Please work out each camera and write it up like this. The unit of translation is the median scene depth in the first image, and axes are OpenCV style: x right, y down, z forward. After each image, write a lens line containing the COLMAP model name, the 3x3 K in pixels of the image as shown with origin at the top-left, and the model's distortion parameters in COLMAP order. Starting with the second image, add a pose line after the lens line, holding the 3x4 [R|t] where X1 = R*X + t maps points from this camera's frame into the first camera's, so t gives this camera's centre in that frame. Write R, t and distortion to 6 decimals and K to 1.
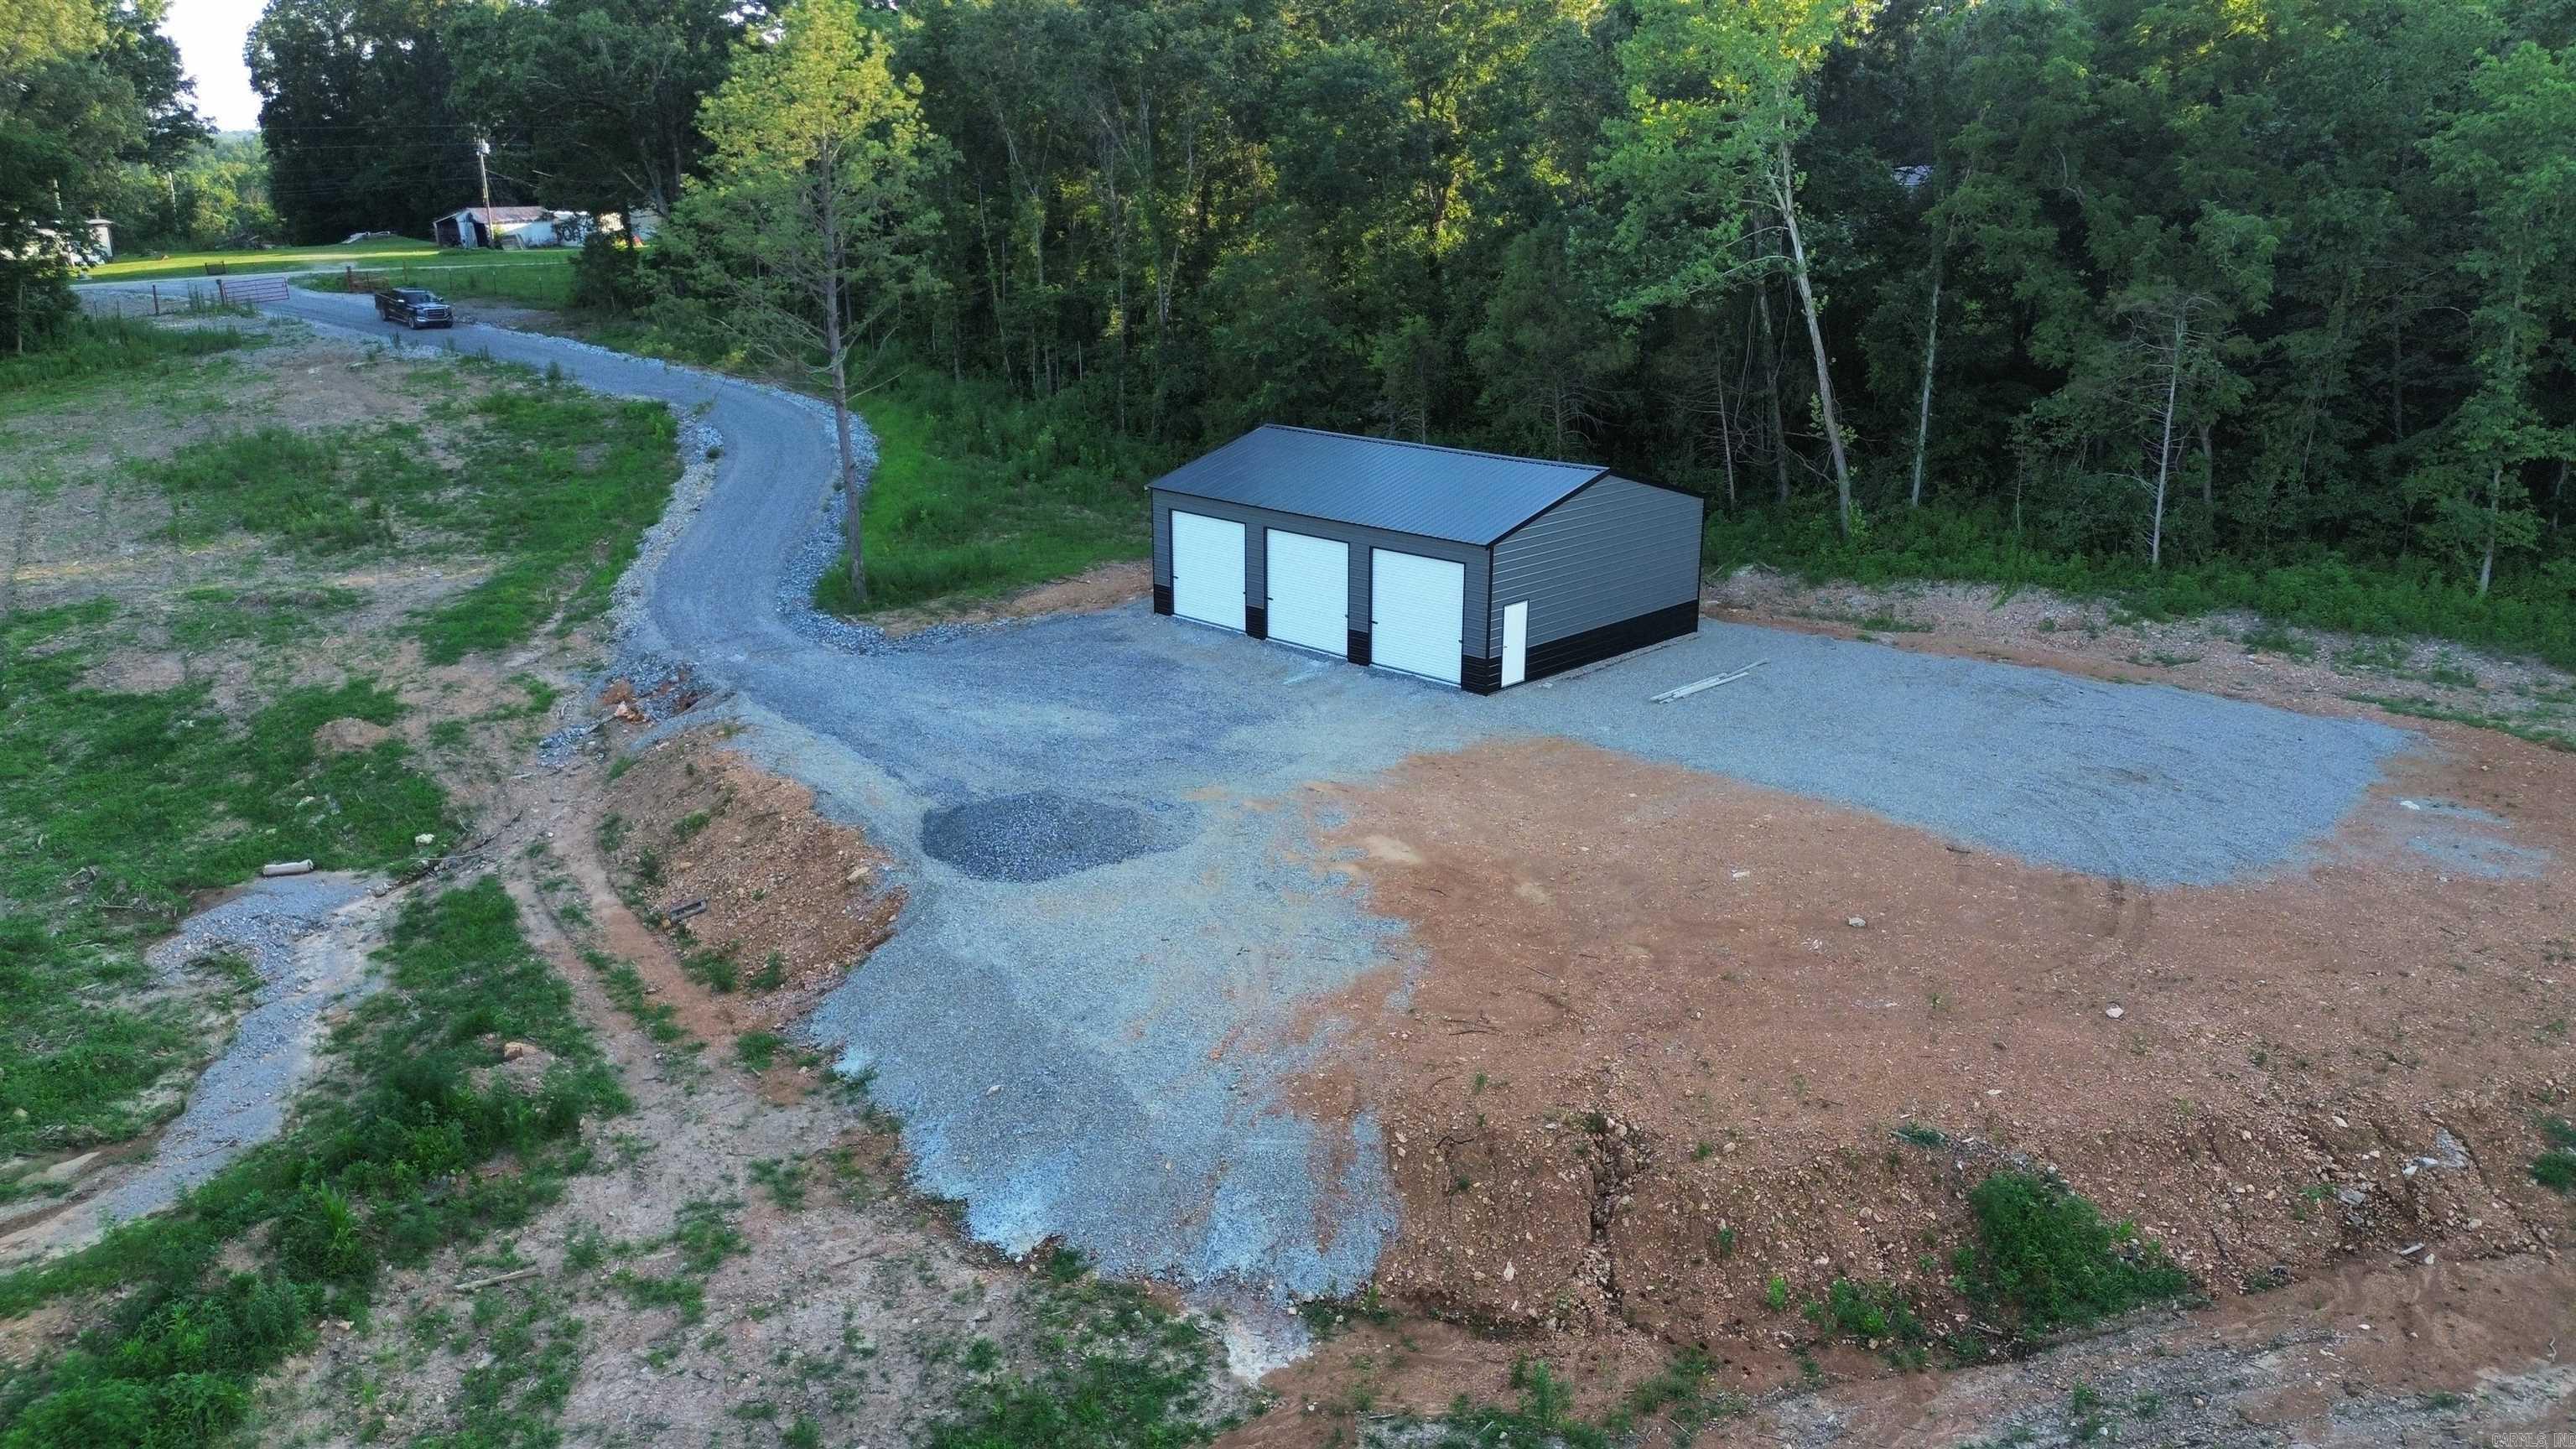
lens RADIAL K [[1839.4, 0, 1277.8], [0, 1839.4, 732.7], [0, 0, 1]] dist [0.042876, -0.026672]
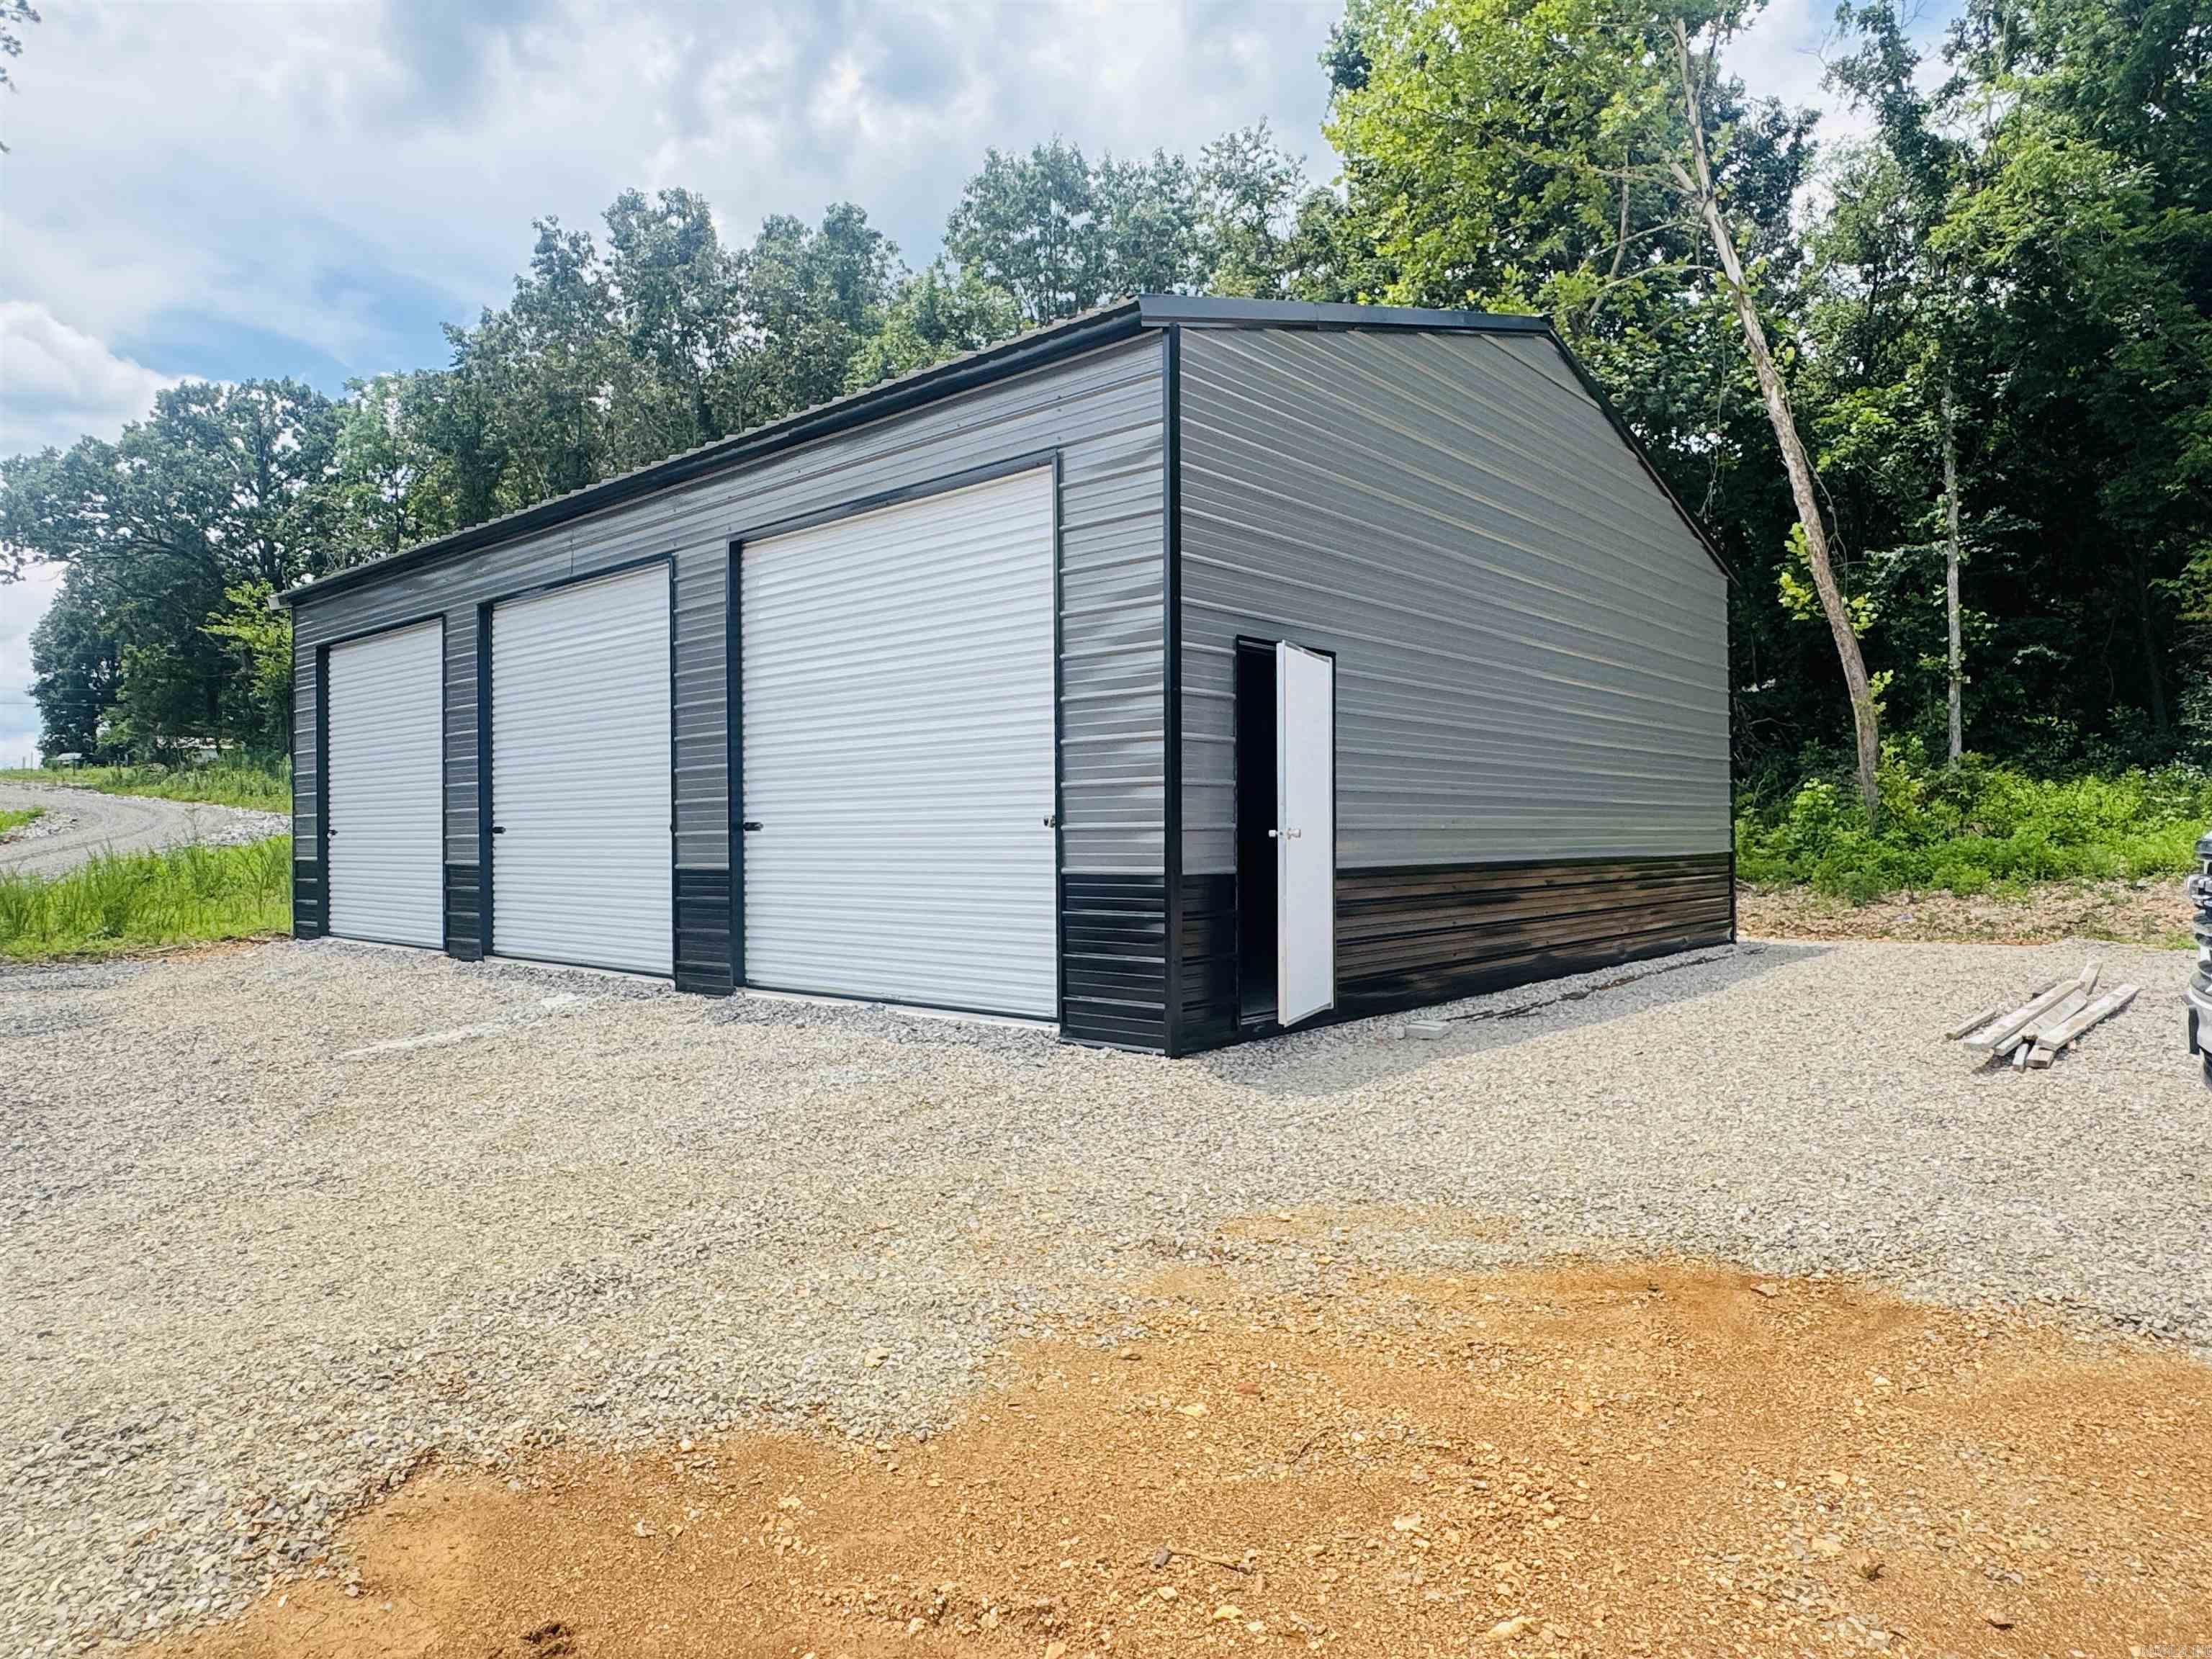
lens RADIAL K [[1365.8, 0, 1104.9], [0, 1365.8, 831.7], [0, 0, 1]] dist [-0.001867, 0.003019]
pose [[0.997486, -0.004904, 0.070692, 0.078080], [0.025511, 0.955564, -0.293679, 0.000636], [-0.066110, 0.294744, 0.953287, 0.698909]]
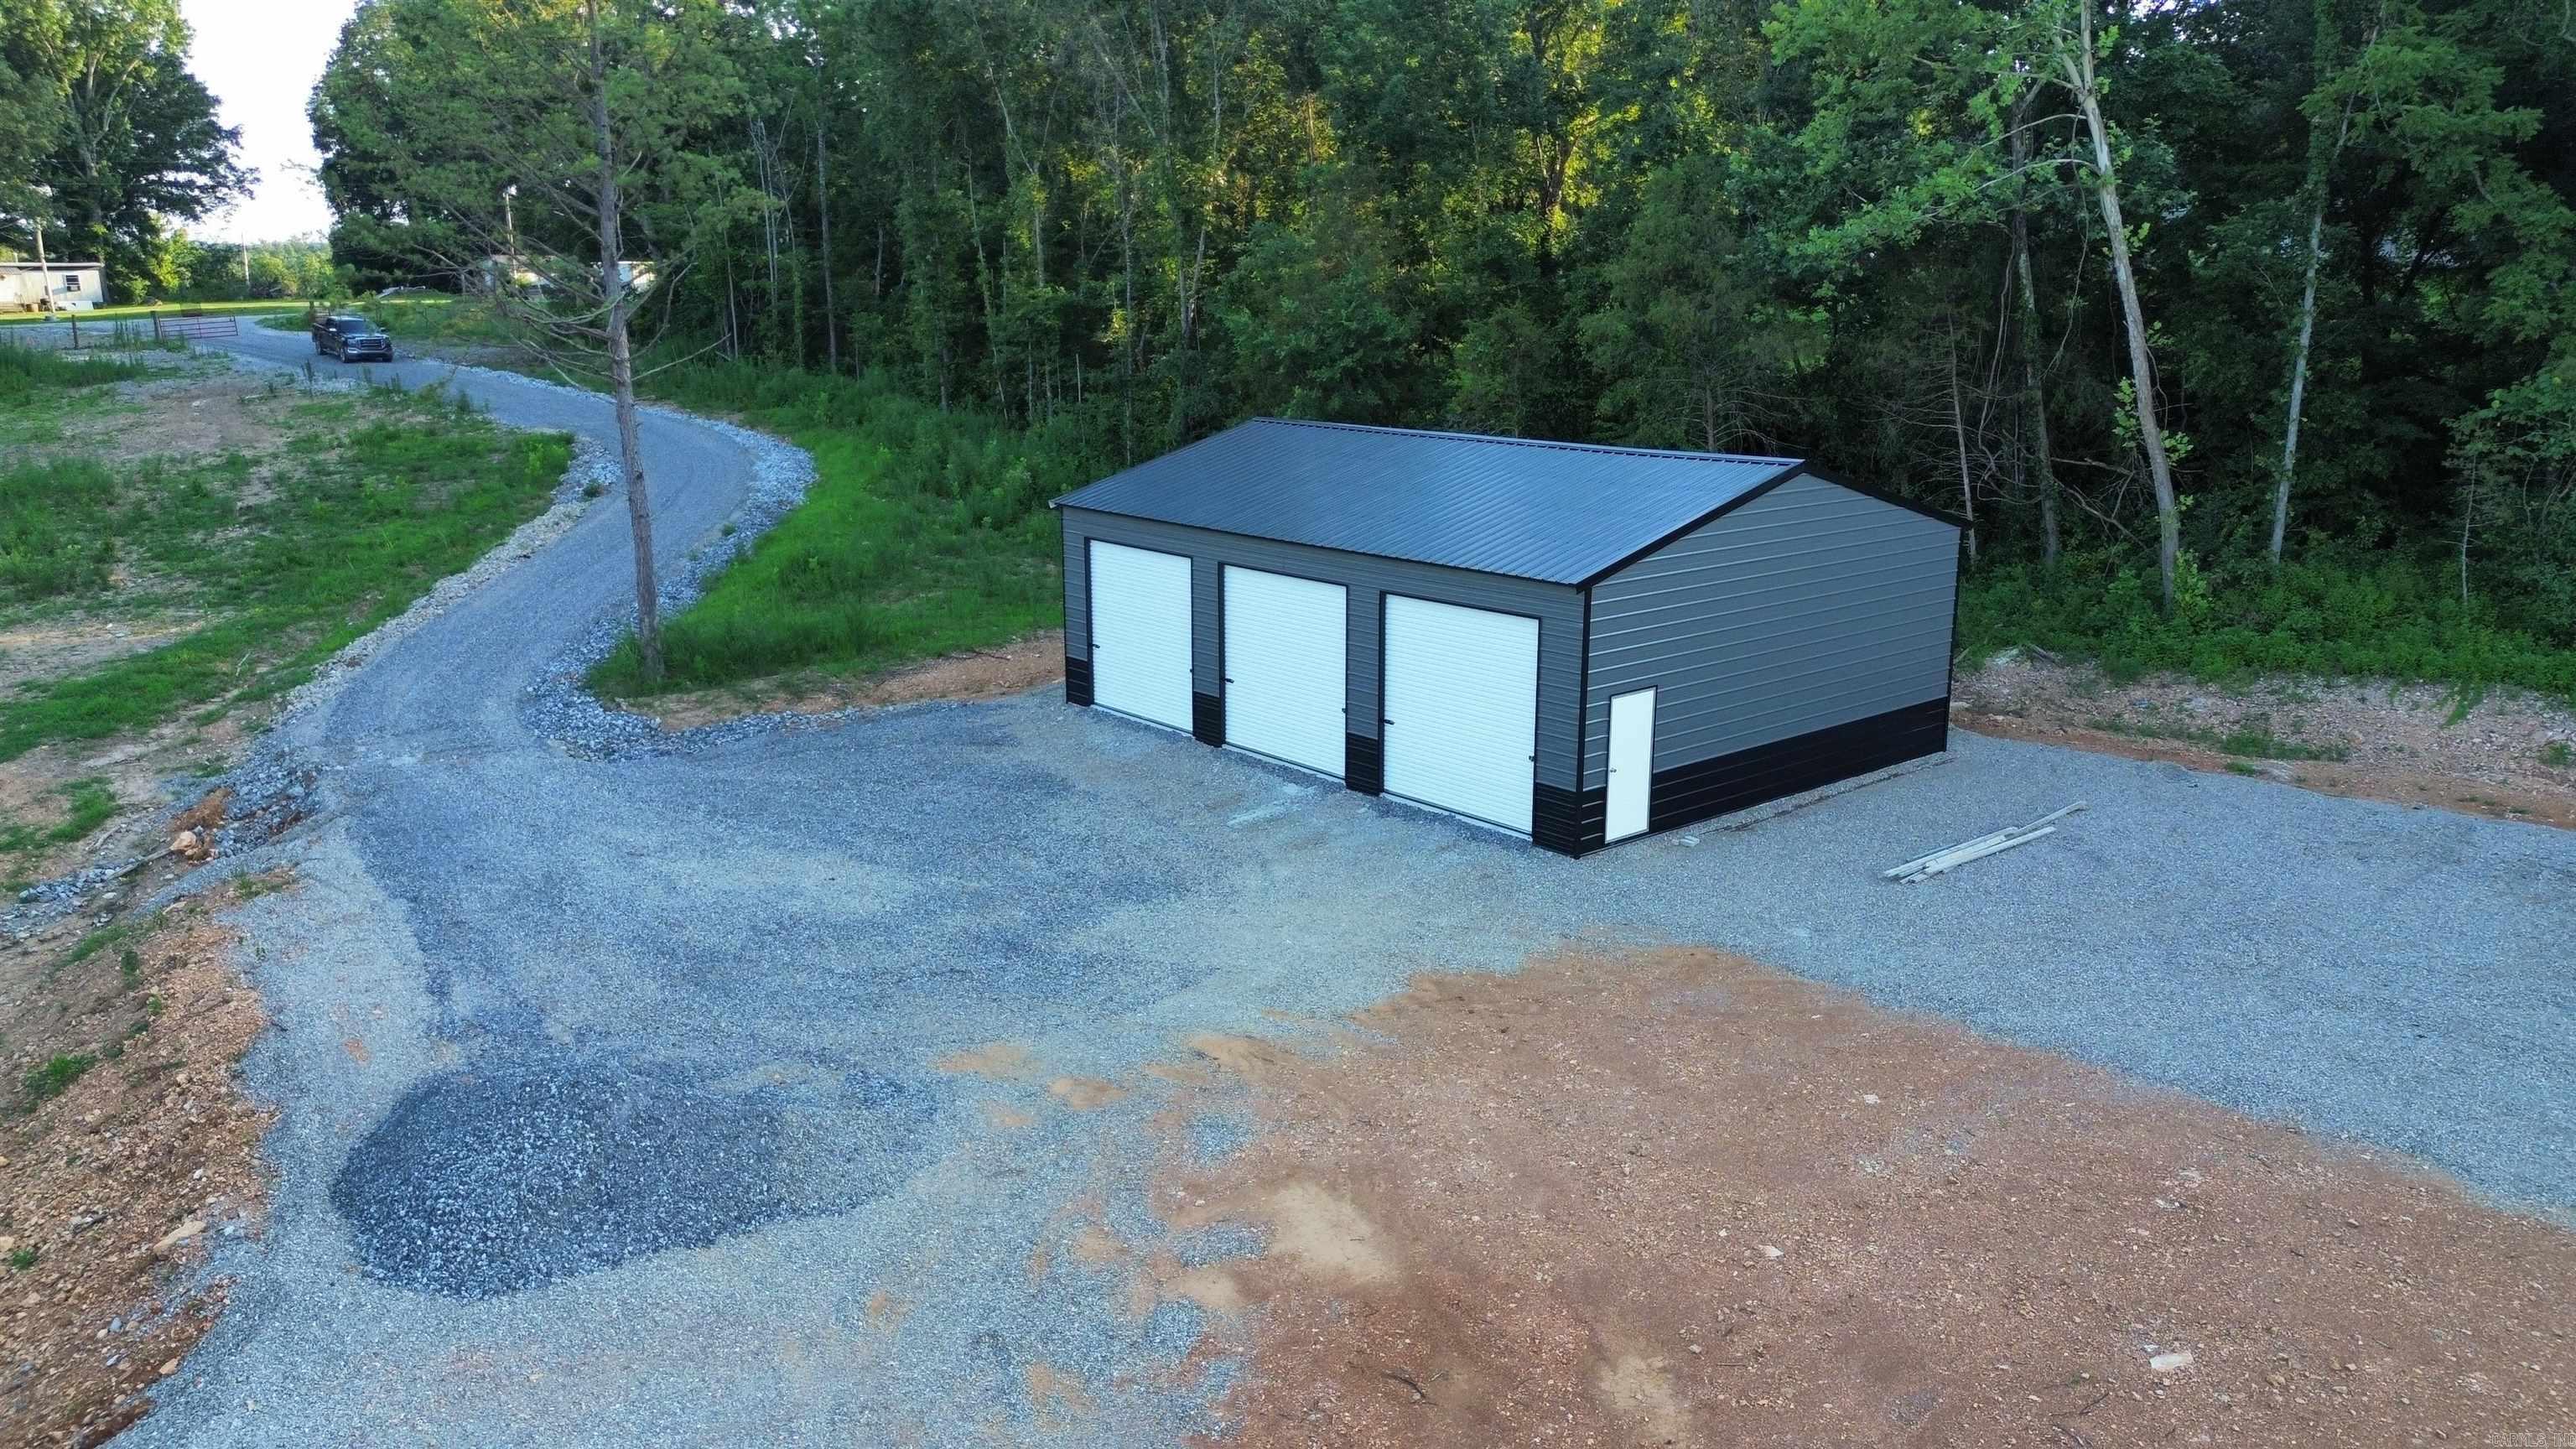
lens RADIAL K [[1839.4, 0, 1288.9], [0, 1839.4, 717.1], [0, 0, 1]] dist [0.042876, -0.026672]
pose [[0.997248, 0.020080, -0.071362, 0.054198], [-0.024771, 0.997548, -0.065462, -0.019976], [0.069873, 0.067049, 0.995300, 0.364340]]
